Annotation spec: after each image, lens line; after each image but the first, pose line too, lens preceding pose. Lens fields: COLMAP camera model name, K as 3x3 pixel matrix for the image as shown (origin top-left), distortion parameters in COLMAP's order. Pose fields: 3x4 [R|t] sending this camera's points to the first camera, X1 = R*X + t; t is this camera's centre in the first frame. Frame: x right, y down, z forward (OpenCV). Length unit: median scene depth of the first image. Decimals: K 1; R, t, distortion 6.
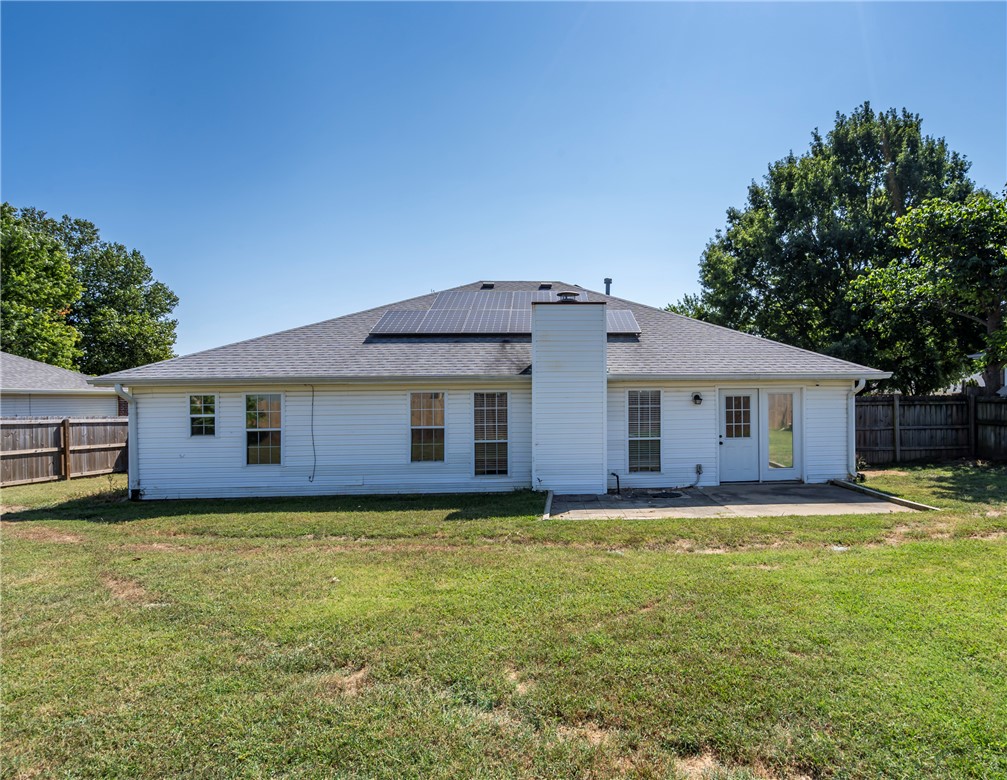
lens RADIAL K [[531.5, 0, 503.8], [0, 531.5, 402.3], [0, 0, 1]] dist [0.002305, 0.000851]
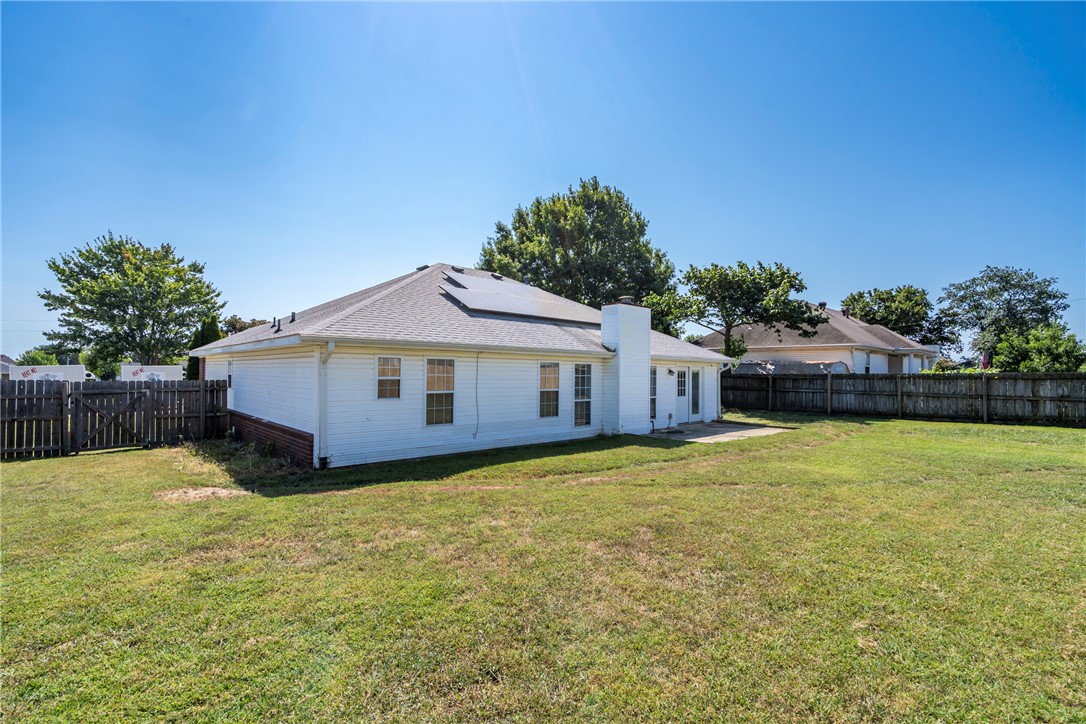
lens RADIAL K [[504.1, 0, 543.7], [0, 504.1, 353.9], [0, 0, 1]] dist [-0.000916, 0.000065]
pose [[0.764286, 0.045668, 0.643259, -0.926895], [-0.018237, 0.998621, -0.049229, 0.020908], [-0.644620, 0.025894, 0.764064, 0.085437]]
